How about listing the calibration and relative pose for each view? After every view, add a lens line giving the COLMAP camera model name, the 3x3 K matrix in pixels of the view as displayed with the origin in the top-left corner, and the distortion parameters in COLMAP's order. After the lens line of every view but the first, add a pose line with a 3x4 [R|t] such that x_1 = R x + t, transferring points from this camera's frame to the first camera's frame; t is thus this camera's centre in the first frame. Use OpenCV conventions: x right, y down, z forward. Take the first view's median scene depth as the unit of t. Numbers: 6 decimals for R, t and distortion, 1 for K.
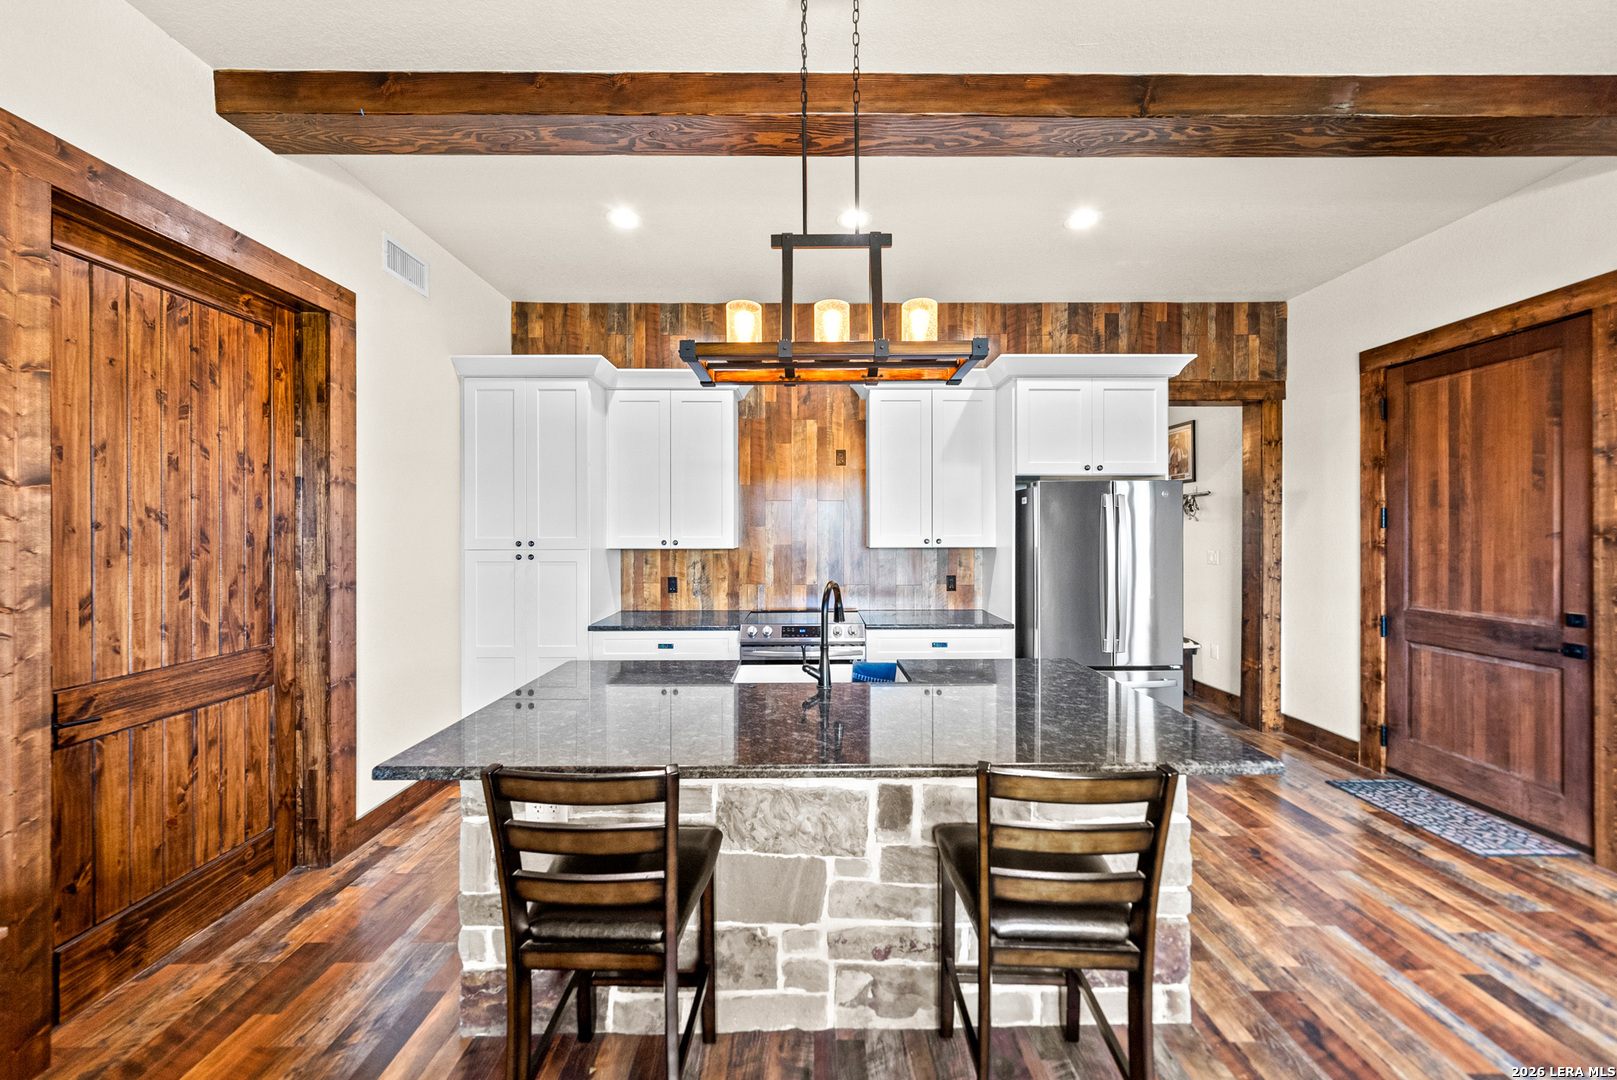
lens RADIAL K [[565.1, 0, 813.6], [0, 565.1, 531.4], [0, 0, 1]] dist [-0.002386, 0.000476]
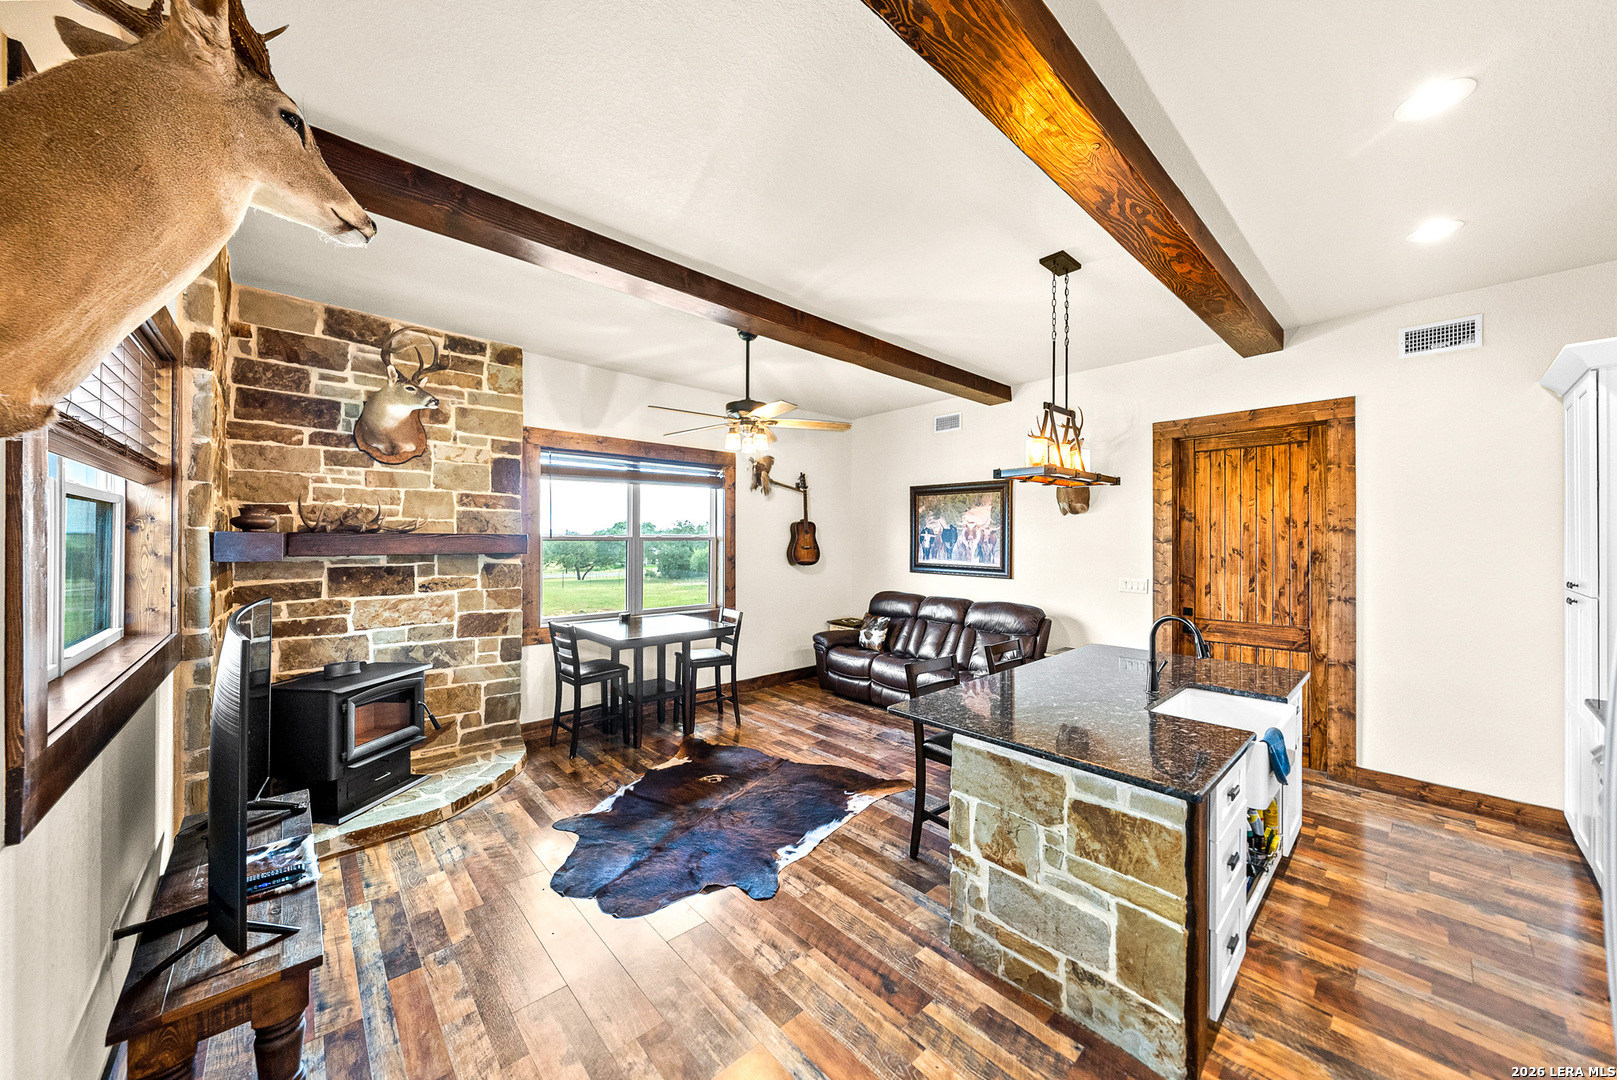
lens RADIAL K [[565.1, 0, 815.1], [0, 565.1, 533.5], [0, 0, 1]] dist [-0.002386, 0.000476]
pose [[-0.740193, -0.006491, -0.672363, 1.292632], [-0.002018, 0.999970, -0.007432, -0.067598], [0.672391, -0.004144, -0.740184, 1.270879]]
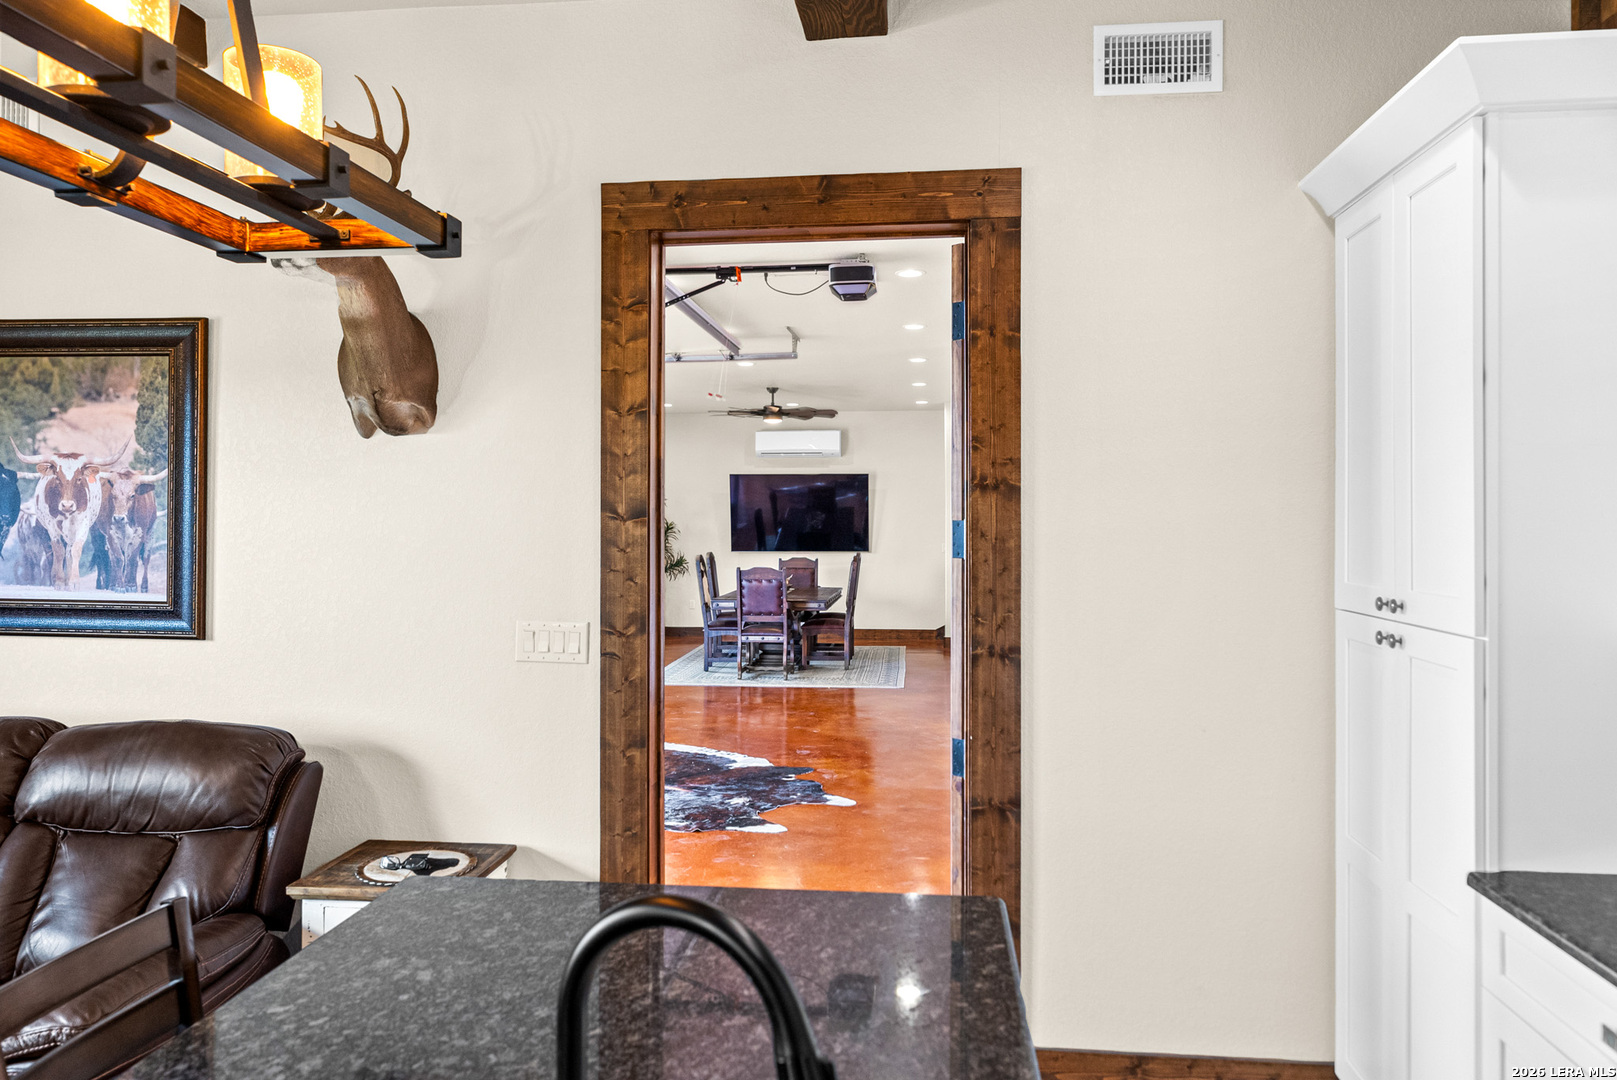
lens RADIAL K [[1122.7, 0, 806.3], [0, 1122.7, 514.8], [0, 0, 1]] dist [-0.003871, -0.000174]
pose [[-0.123915, -0.003618, -0.992286, 0.447270], [-0.000877, 0.999993, -0.003537, -0.053642], [0.992292, 0.000432, -0.123918, 1.030410]]
